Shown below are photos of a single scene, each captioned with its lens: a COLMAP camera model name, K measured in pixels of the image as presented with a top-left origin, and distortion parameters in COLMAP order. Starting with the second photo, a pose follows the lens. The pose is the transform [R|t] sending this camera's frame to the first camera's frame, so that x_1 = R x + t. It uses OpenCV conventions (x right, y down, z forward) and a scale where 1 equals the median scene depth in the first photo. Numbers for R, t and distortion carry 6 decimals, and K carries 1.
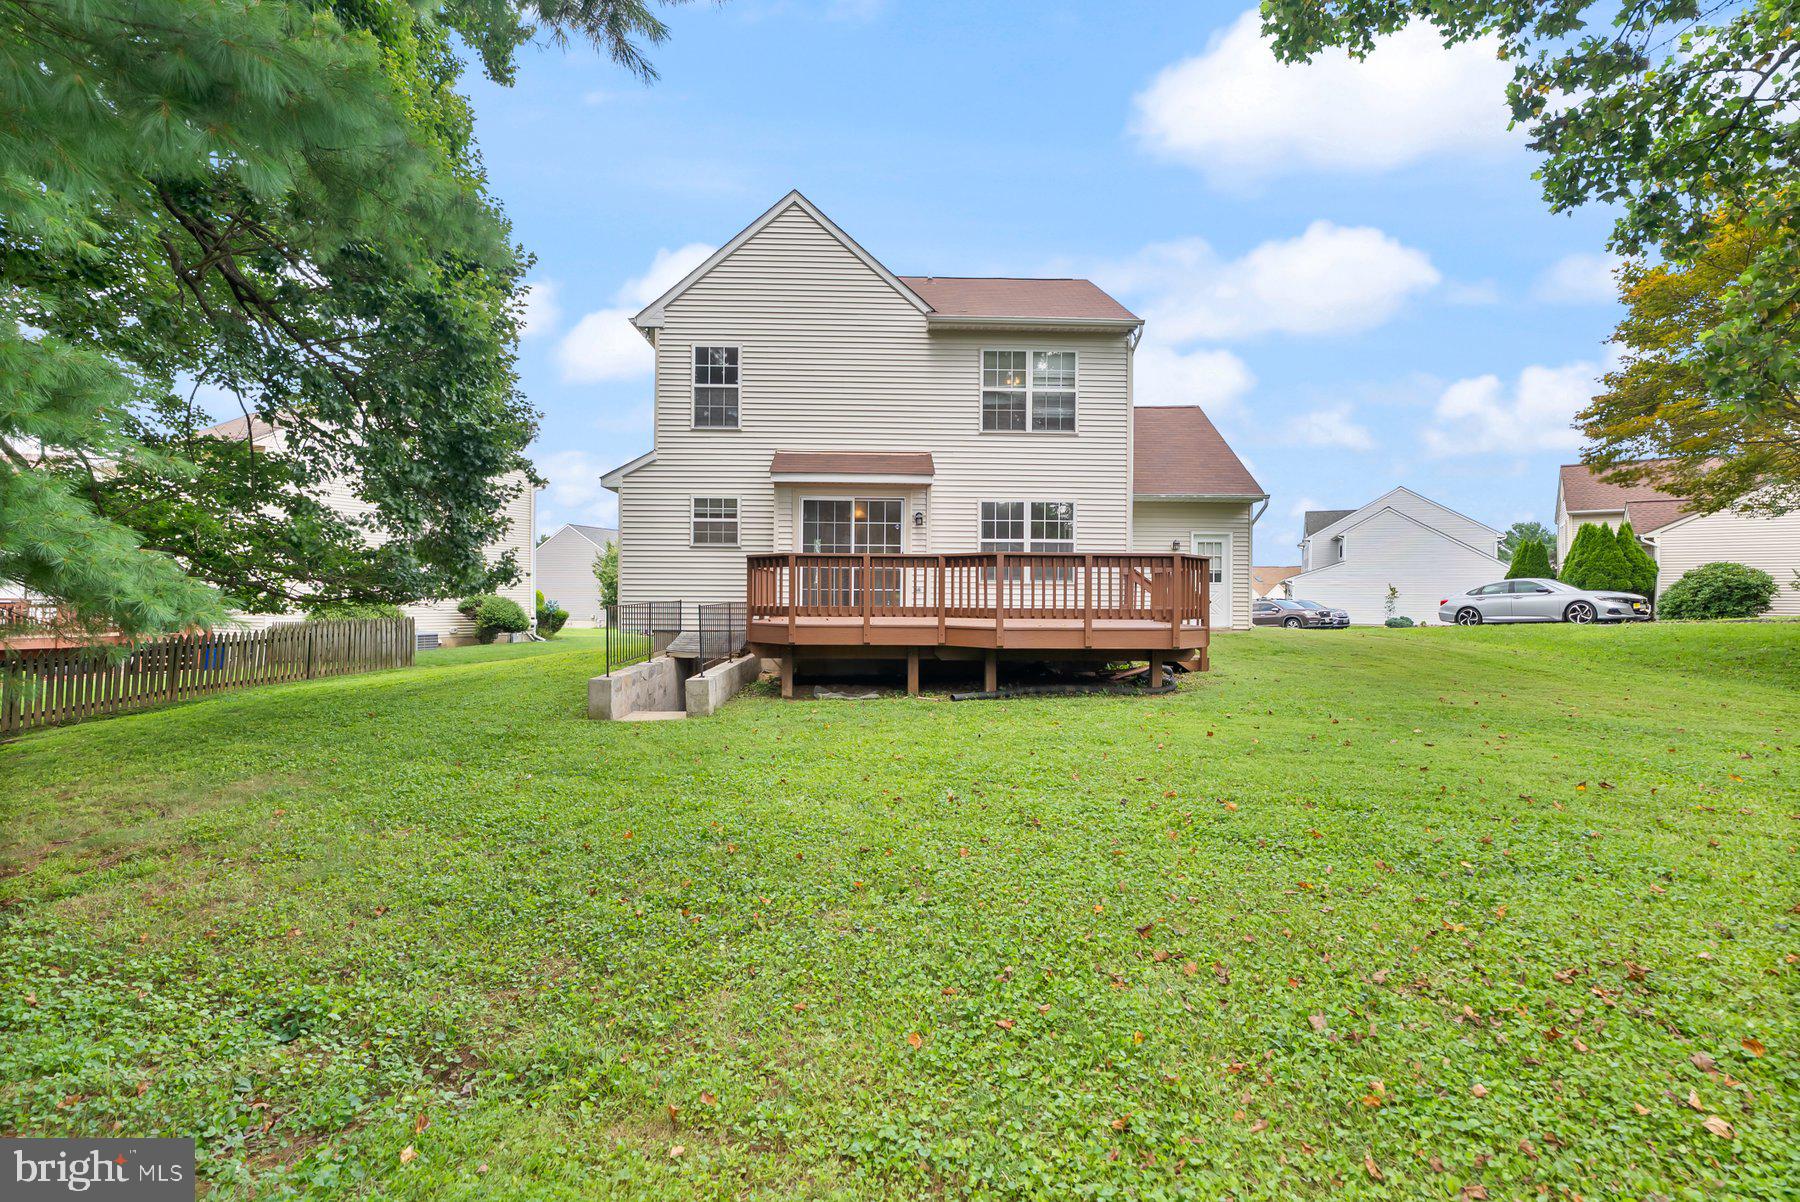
lens RADIAL K [[815.9, 0, 895.0], [0, 815.9, 596.7], [0, 0, 1]] dist [-0.002024, -0.000143]
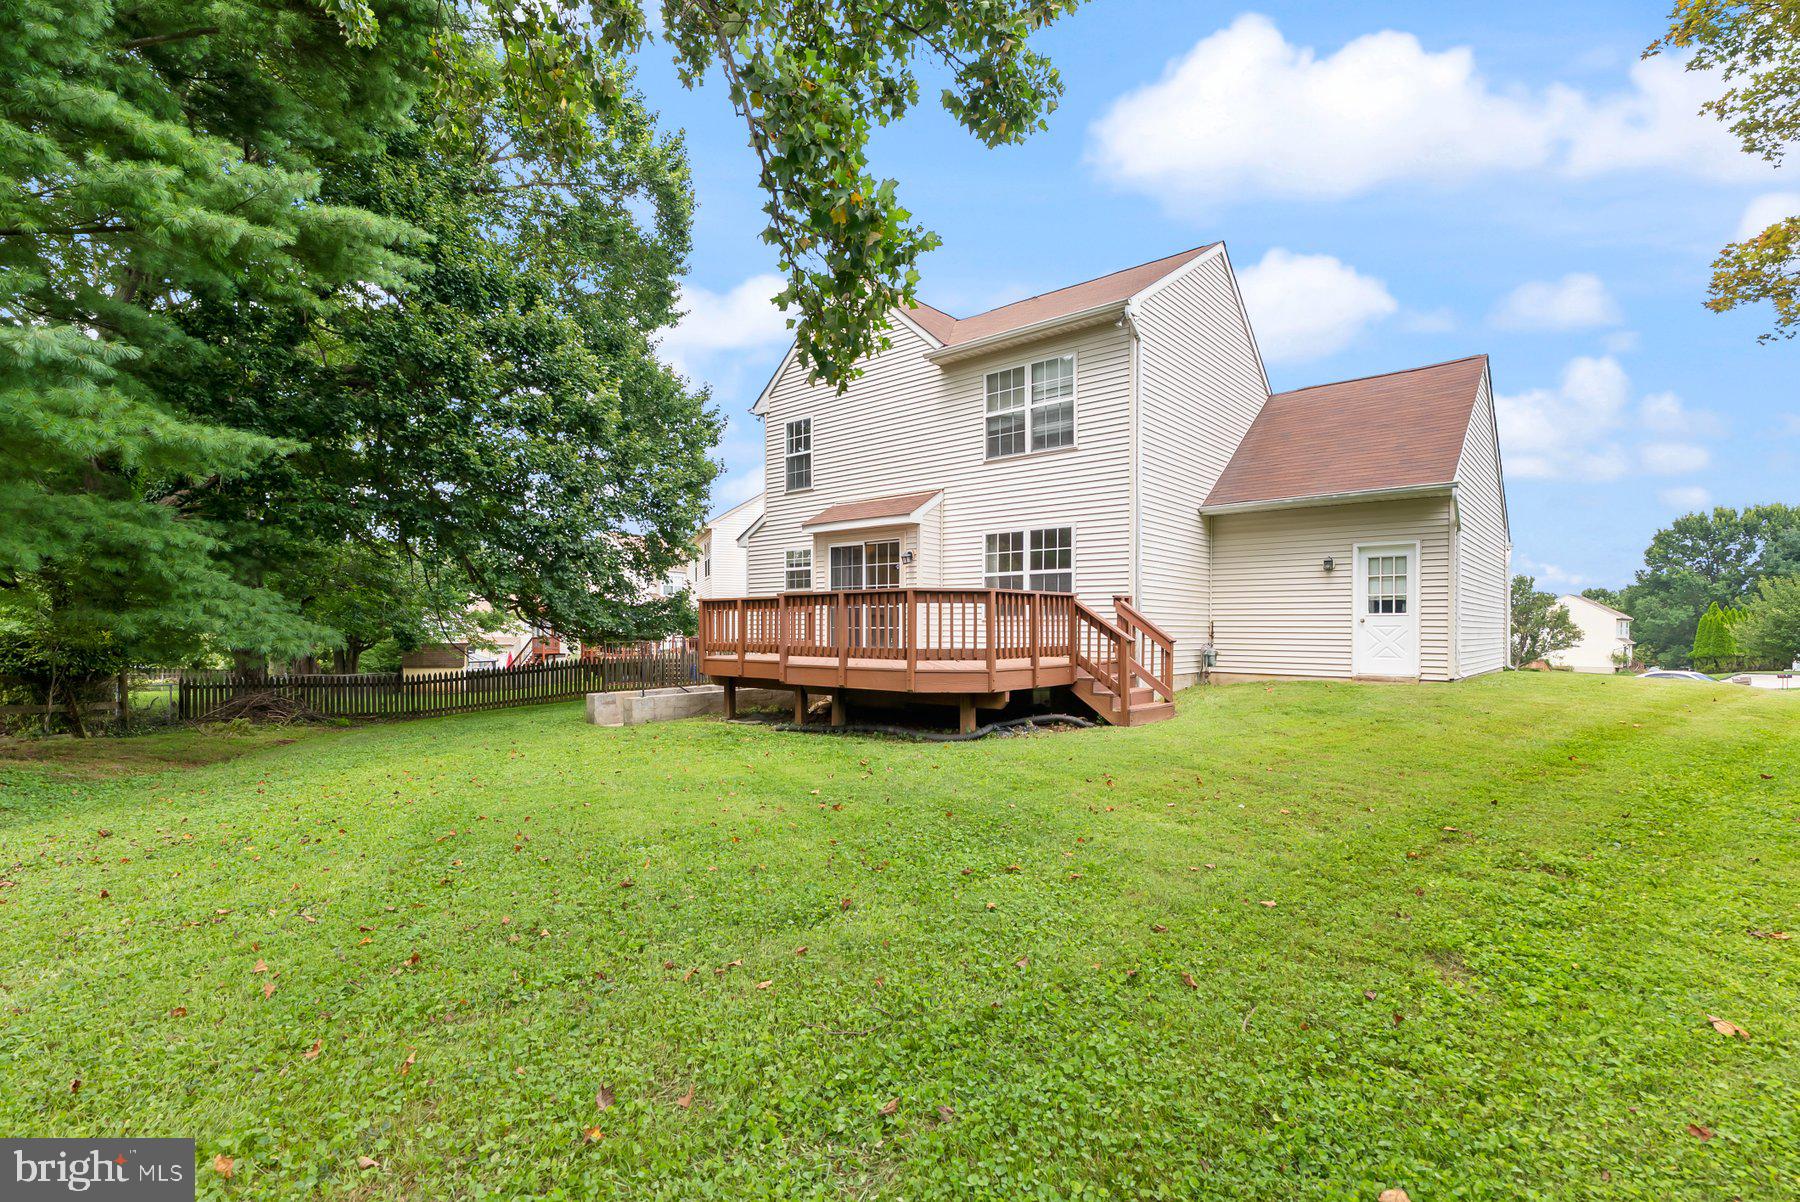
lens RADIAL K [[815.9, 0, 895.0], [0, 815.9, 596.7], [0, 0, 1]] dist [-0.002024, -0.000143]
pose [[0.758985, -0.032458, -0.650299, 0.638413], [0.005012, 0.999018, -0.044013, -0.002840], [0.651089, 0.030146, 0.758402, 0.218209]]
